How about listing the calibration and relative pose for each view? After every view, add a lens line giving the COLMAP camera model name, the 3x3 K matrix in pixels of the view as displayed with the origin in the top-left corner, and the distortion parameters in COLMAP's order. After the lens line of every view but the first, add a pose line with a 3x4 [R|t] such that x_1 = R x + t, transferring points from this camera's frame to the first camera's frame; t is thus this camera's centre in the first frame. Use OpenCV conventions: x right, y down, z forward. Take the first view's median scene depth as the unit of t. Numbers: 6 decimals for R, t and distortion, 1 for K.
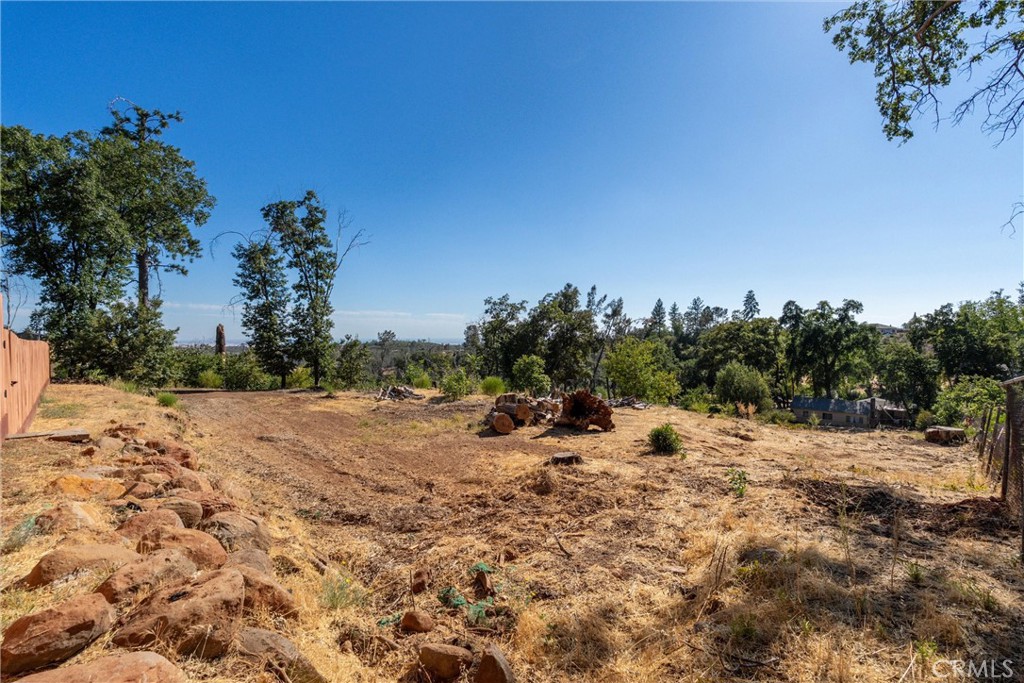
lens RADIAL K [[456.8, 0, 515.0], [0, 456.8, 342.7], [0, 0, 1]] dist [-0.000128, 0.000326]
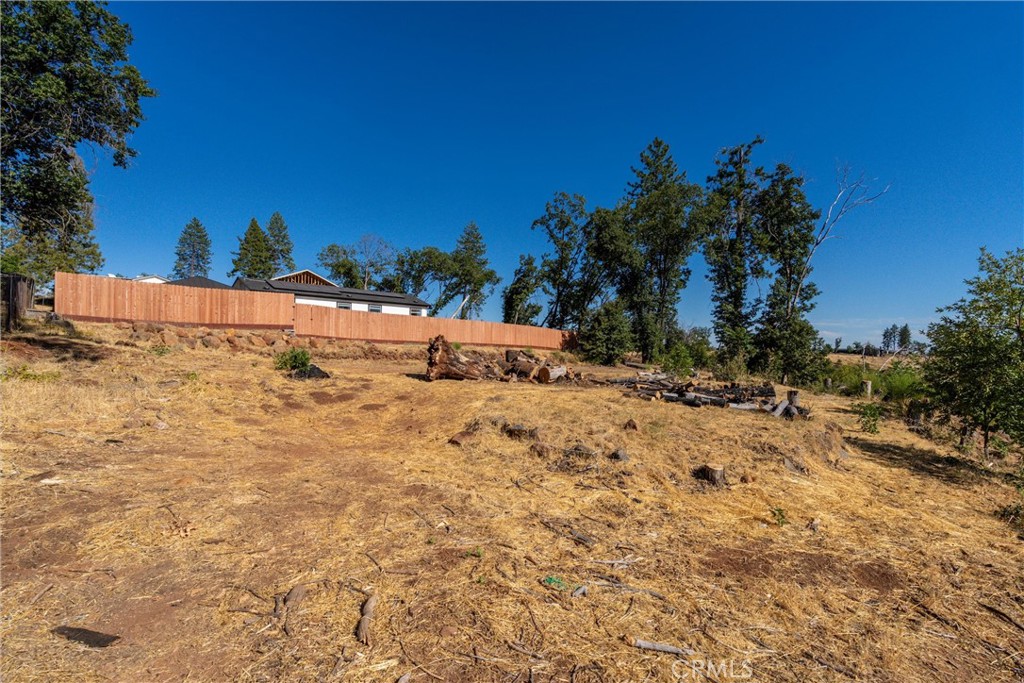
lens RADIAL K [[454.2, 0, 512.0], [0, 454.2, 341.5], [0, 0, 1]] dist [-0.001609, 0.000011]
pose [[0.023541, -0.020241, -0.999518, 0.436175], [-0.022521, 0.999531, -0.020772, 0.051725], [0.999469, 0.022999, 0.023074, 0.447700]]
